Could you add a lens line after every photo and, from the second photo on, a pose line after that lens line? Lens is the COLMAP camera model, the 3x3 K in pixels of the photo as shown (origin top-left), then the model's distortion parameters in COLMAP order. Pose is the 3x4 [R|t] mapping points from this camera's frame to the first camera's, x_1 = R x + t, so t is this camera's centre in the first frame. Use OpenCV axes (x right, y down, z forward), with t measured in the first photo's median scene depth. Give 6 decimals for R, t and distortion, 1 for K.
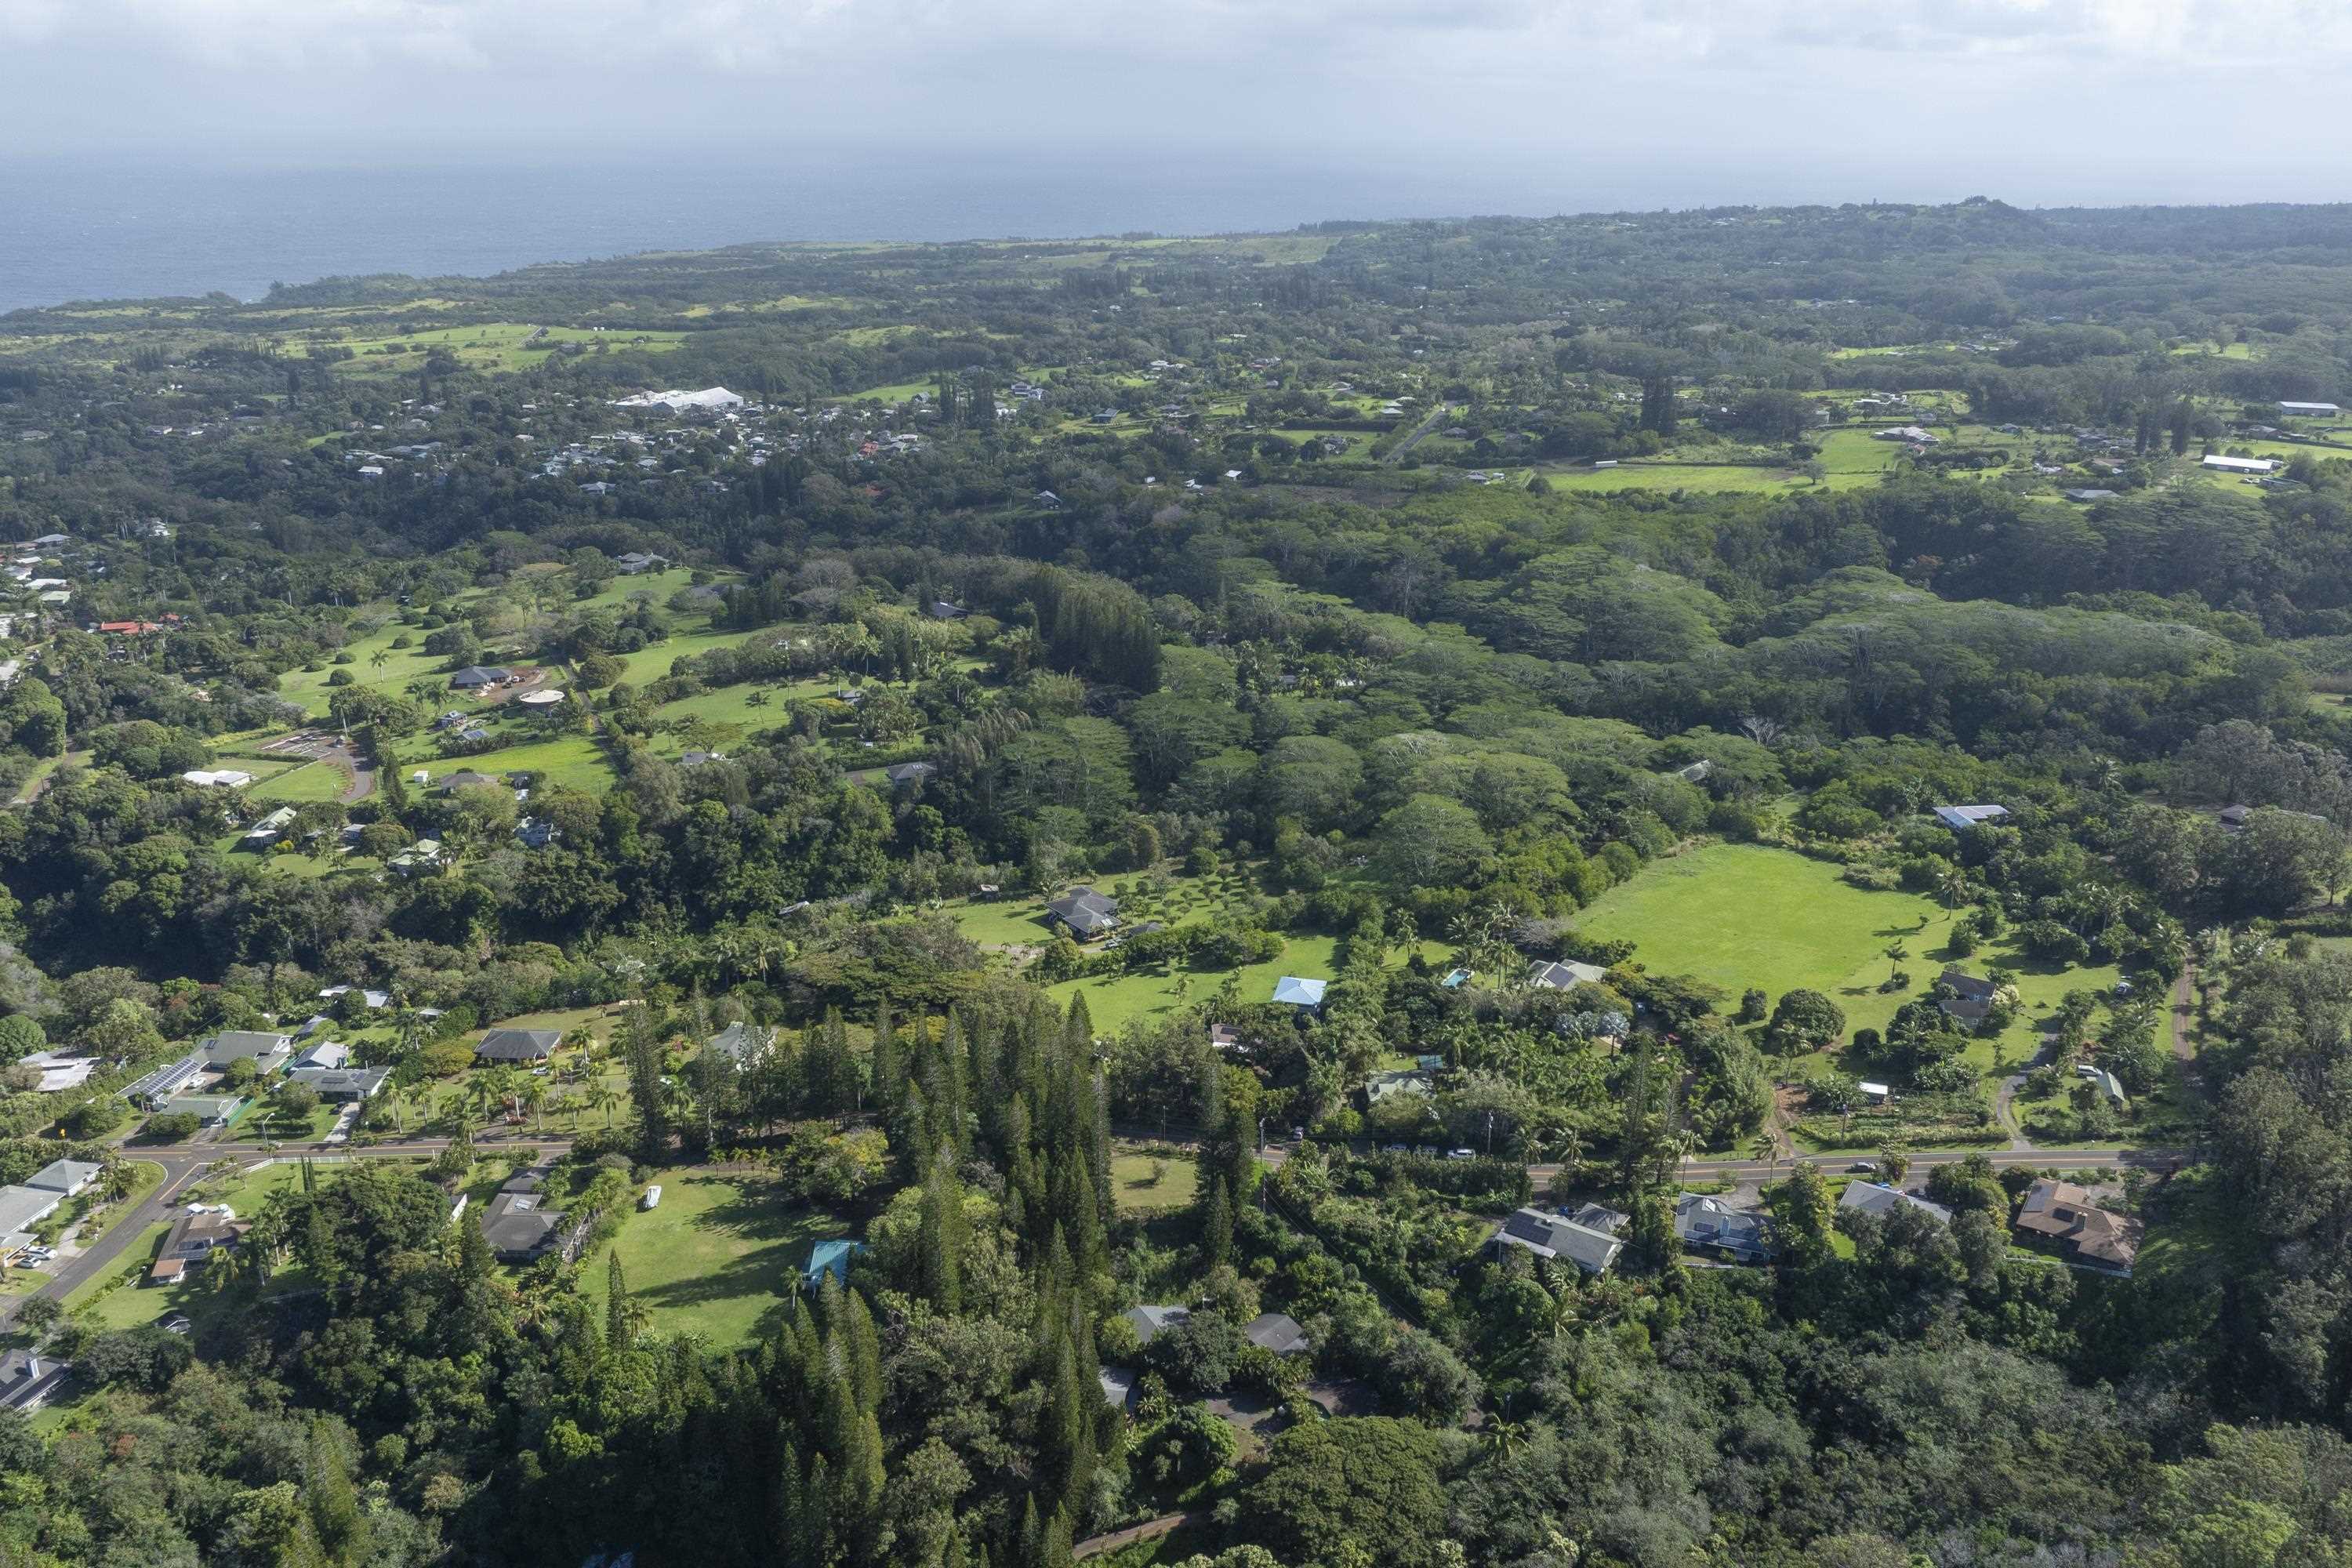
lens RADIAL K [[1938.3, 0, 1177.3], [0, 1938.3, 780.5], [0, 0, 1]] dist [-0.031859, 0.009988]
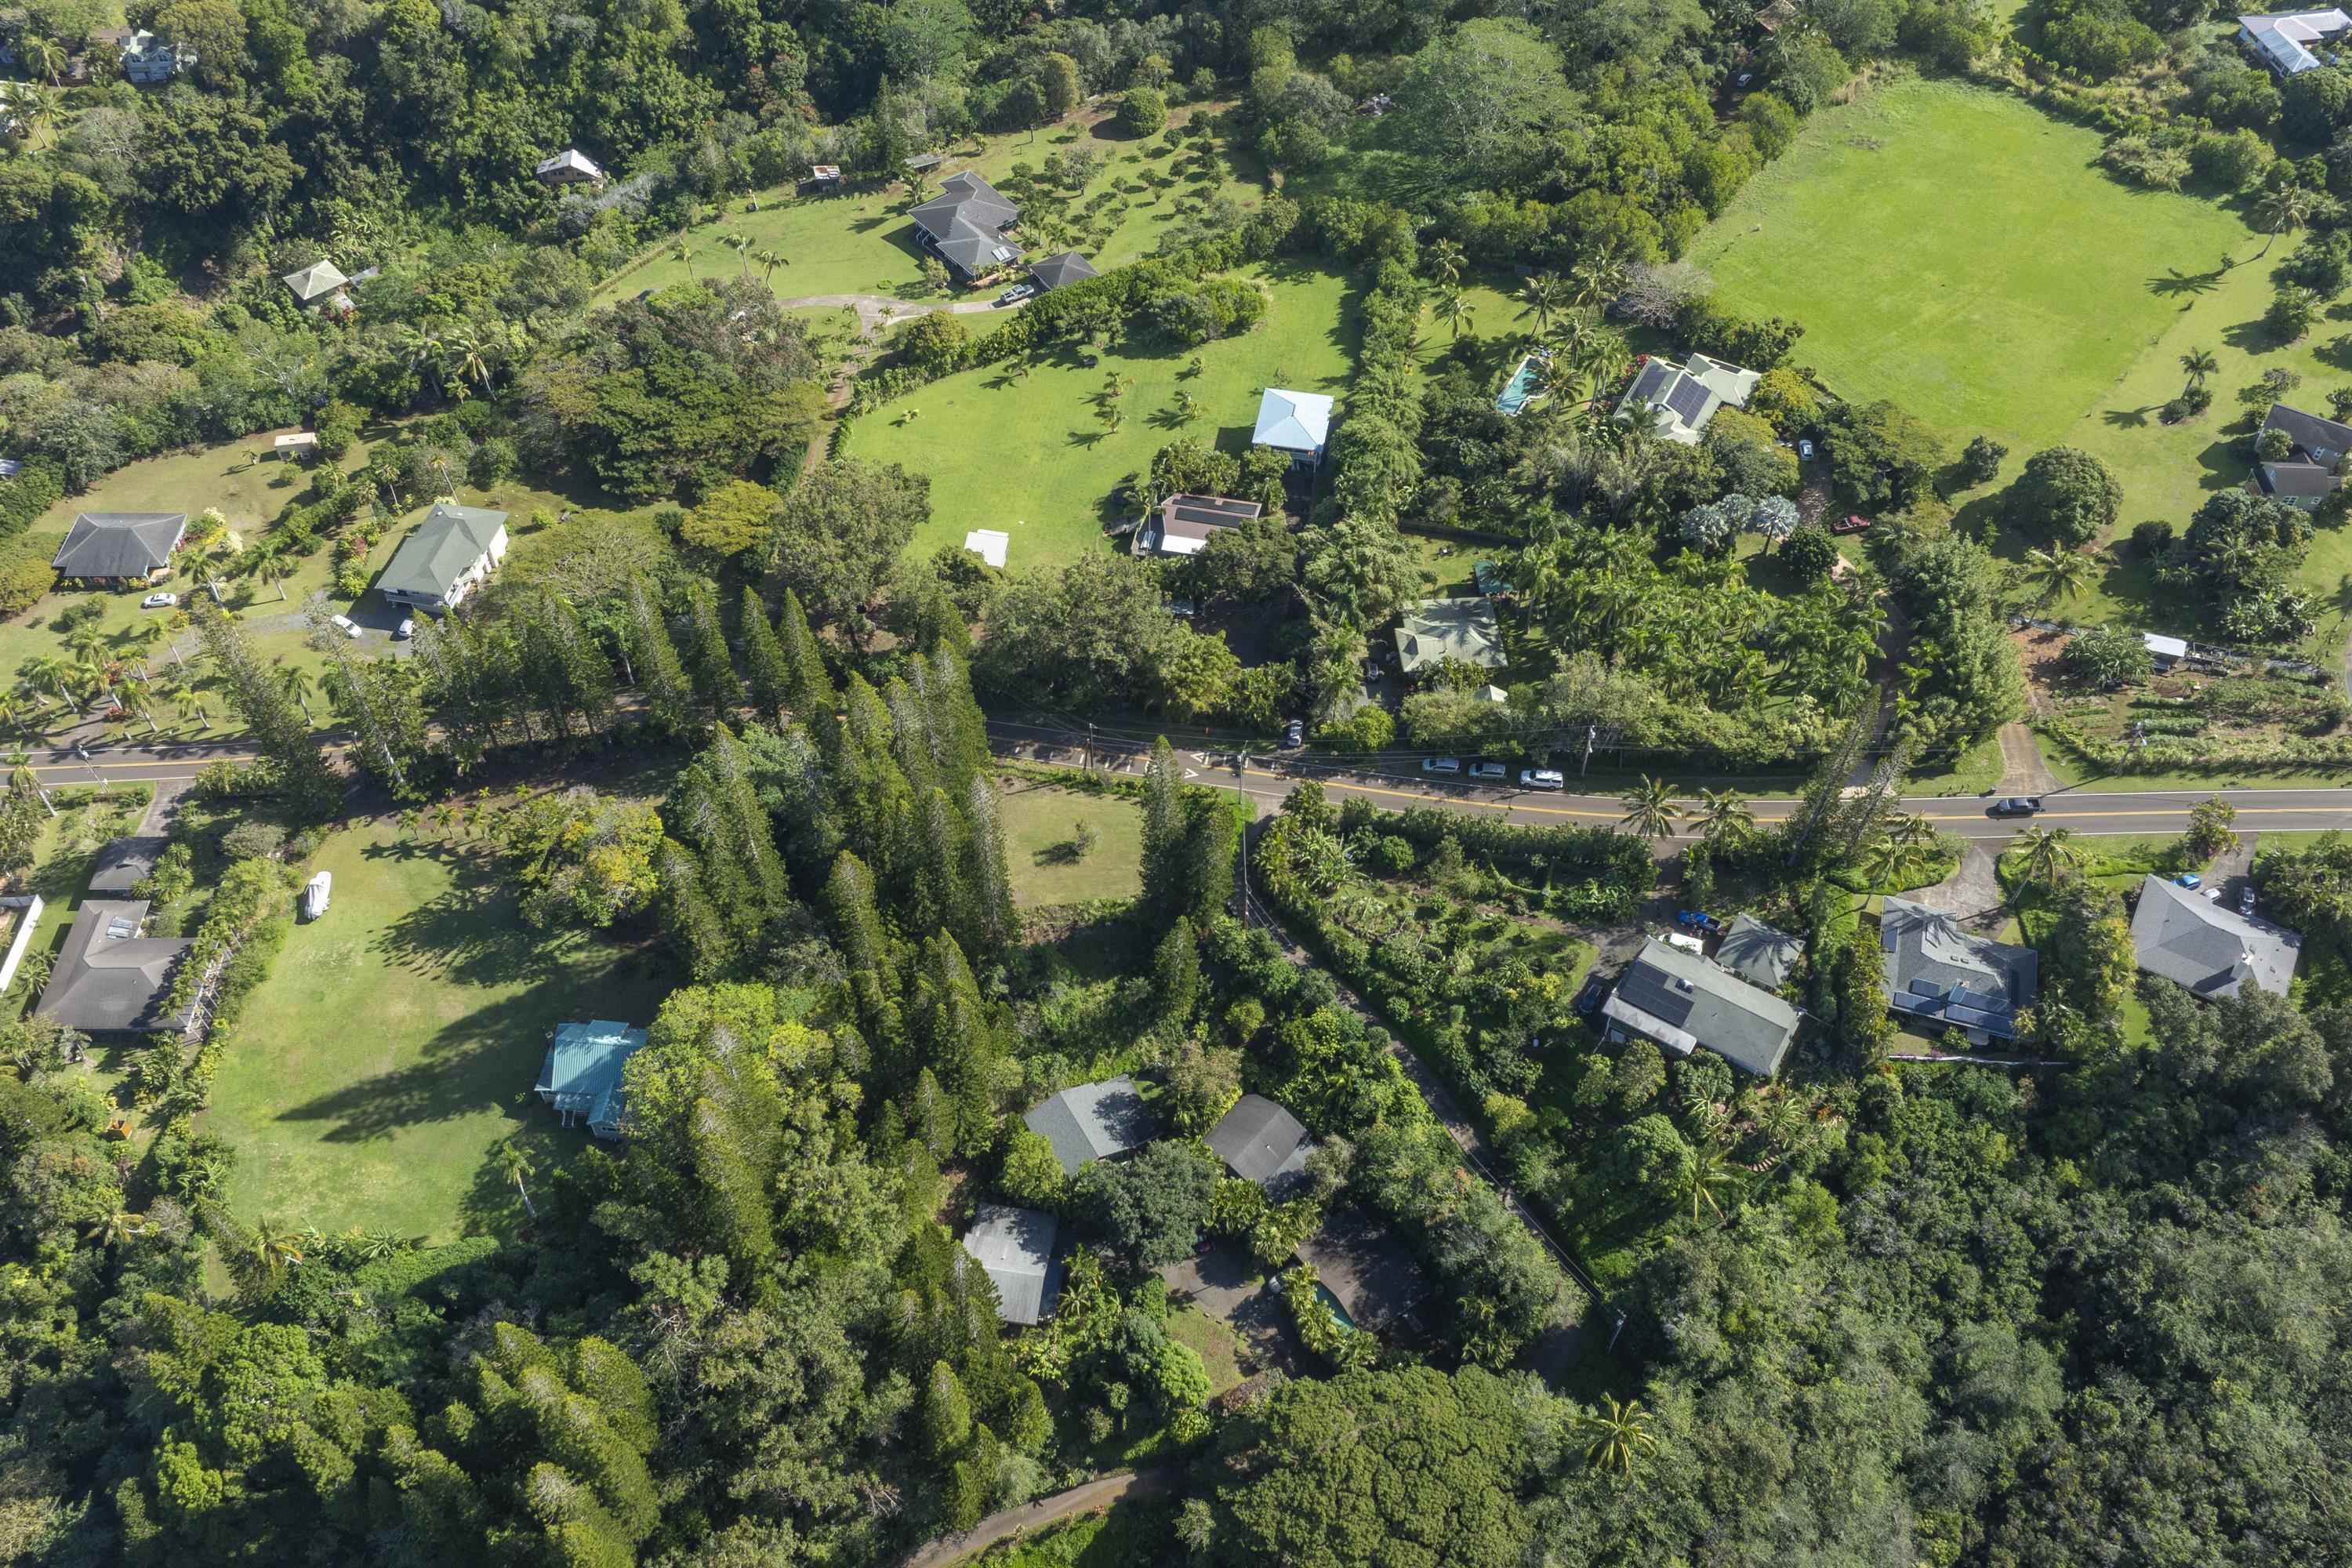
lens RADIAL K [[1938.3, 0, 1177.3], [0, 1938.3, 787.2], [0, 0, 1]] dist [-0.031859, 0.009988]
pose [[0.999529, -0.024774, 0.018107, 0.010142], [0.011878, 0.856453, 0.516088, -0.147356], [-0.028293, -0.515630, 0.856344, 0.434476]]
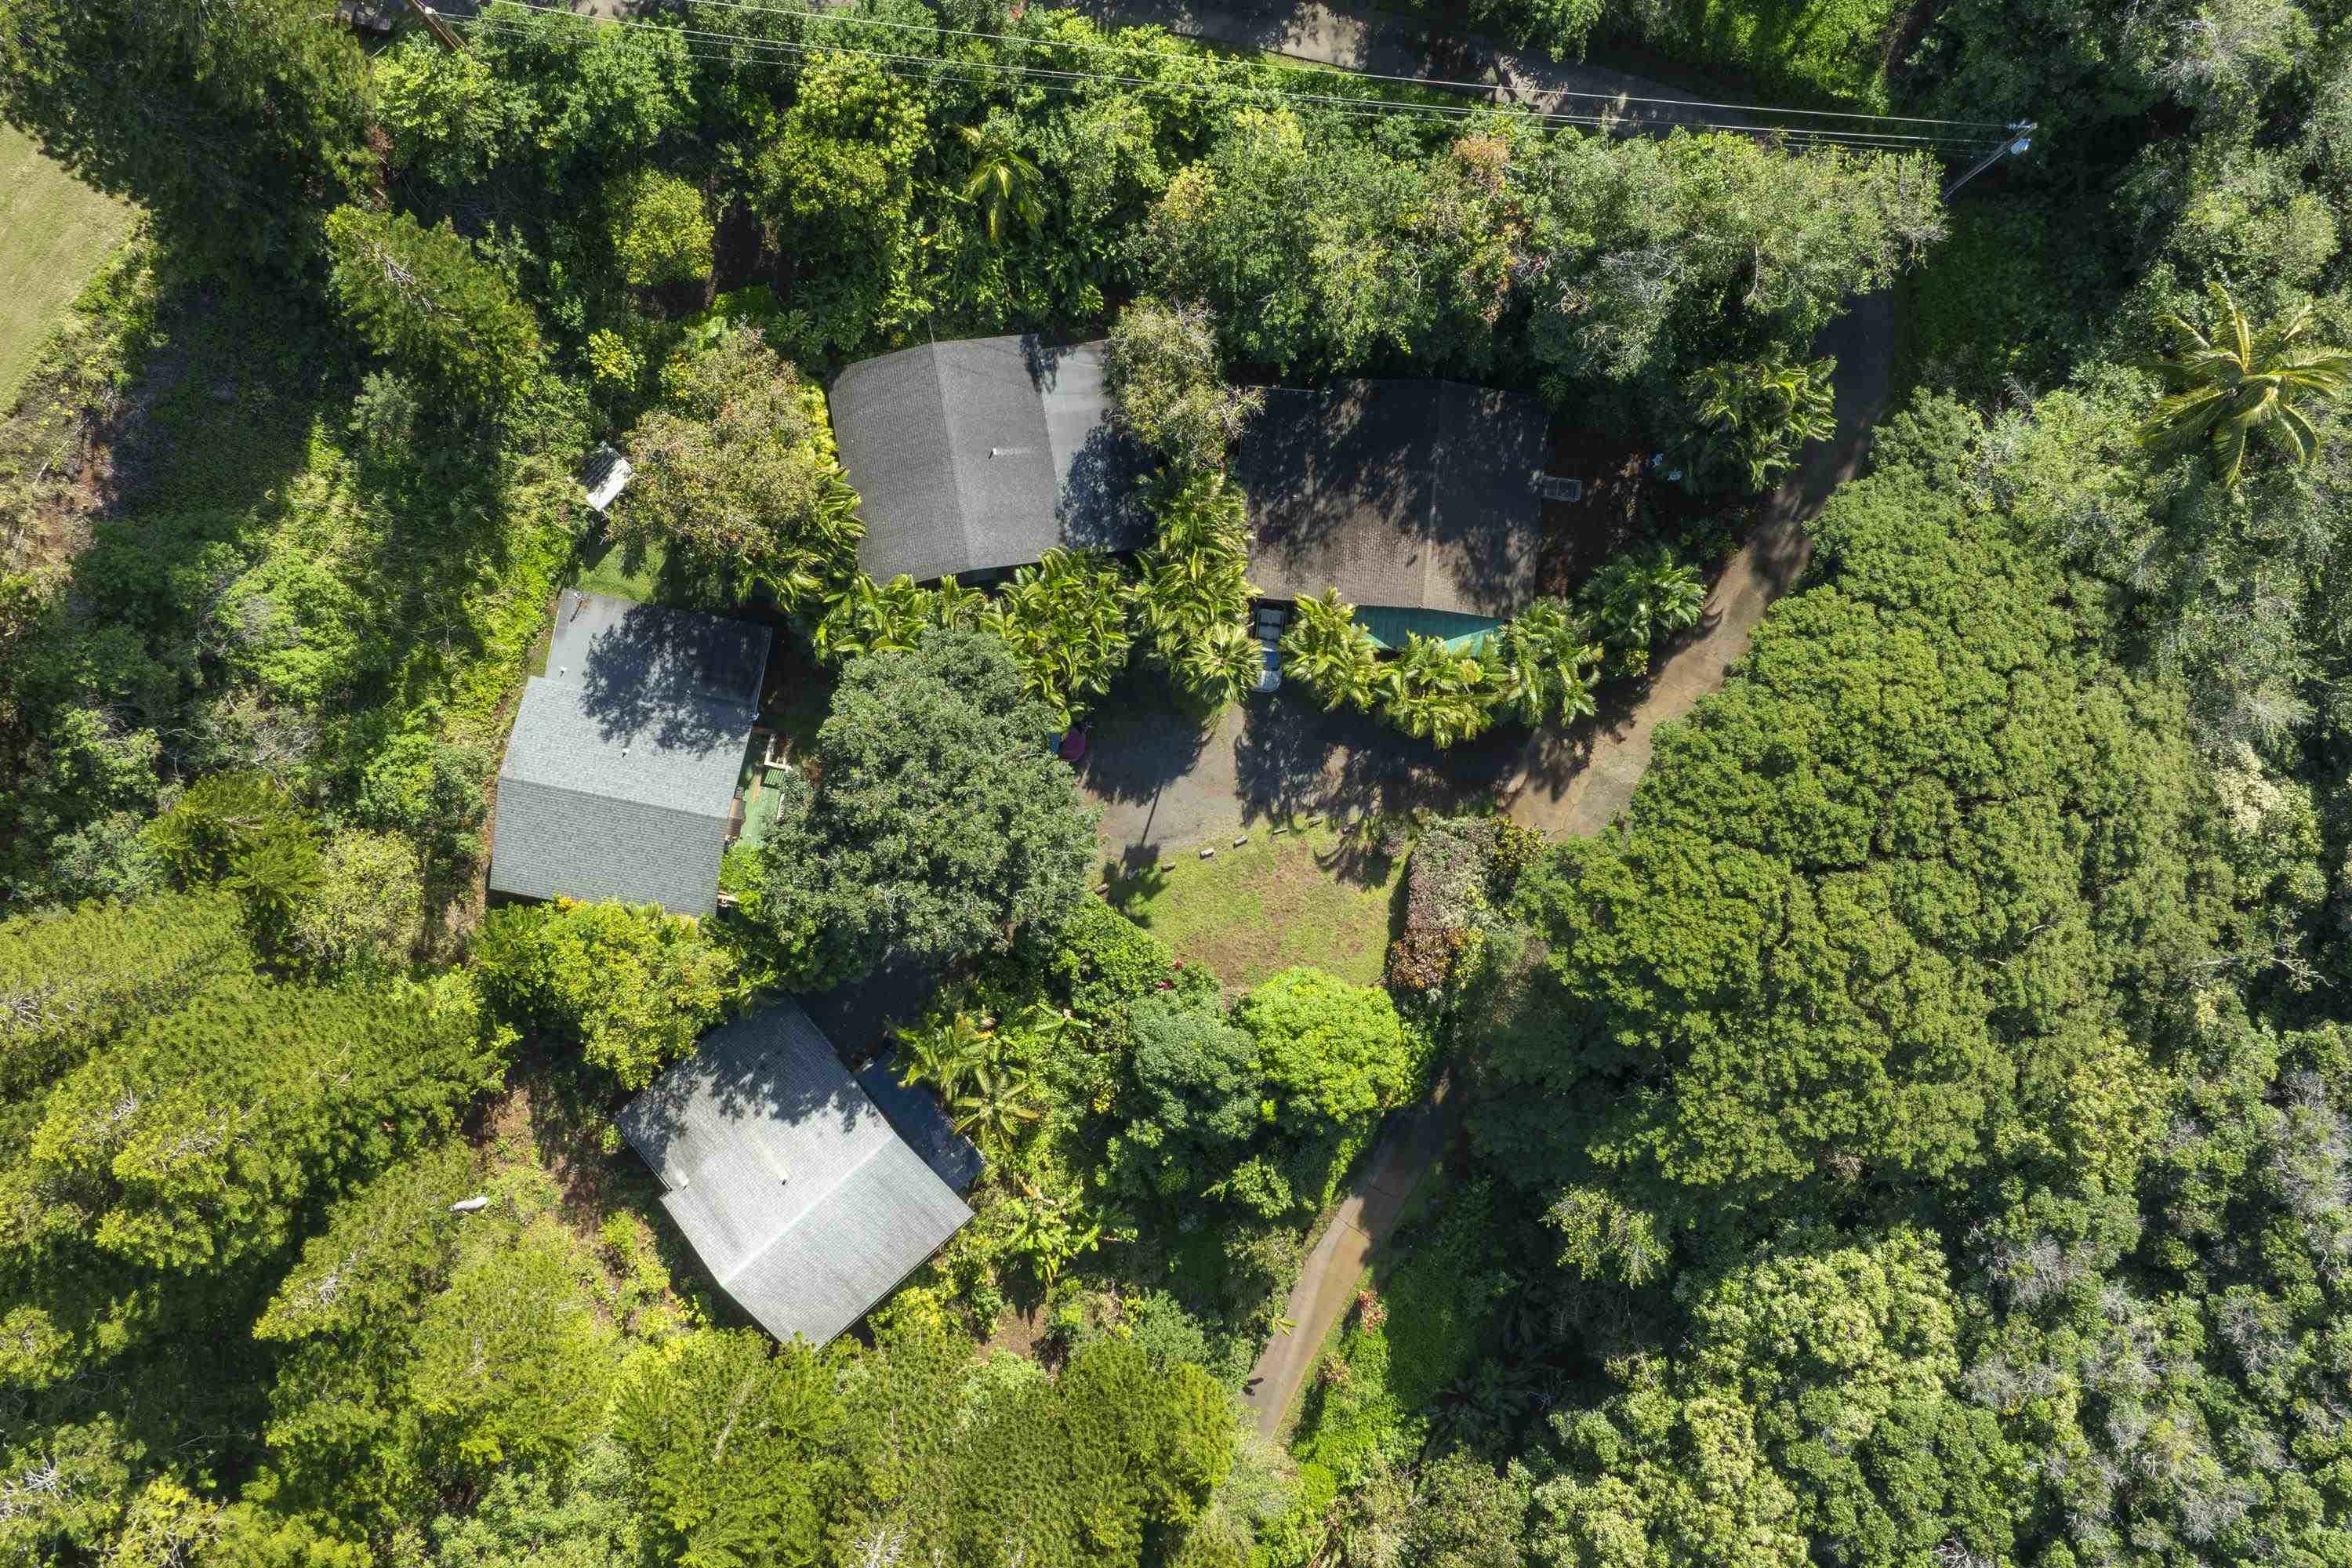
lens RADIAL K [[1938.3, 0, 1185.0], [0, 1938.3, 788.2], [0, 0, 1]] dist [-0.031859, 0.009988]
pose [[0.625584, -0.780025, 0.014347, 0.026514], [0.239767, 0.209729, 0.947906, 0.057075], [-0.742399, -0.589555, 0.318227, 0.775903]]
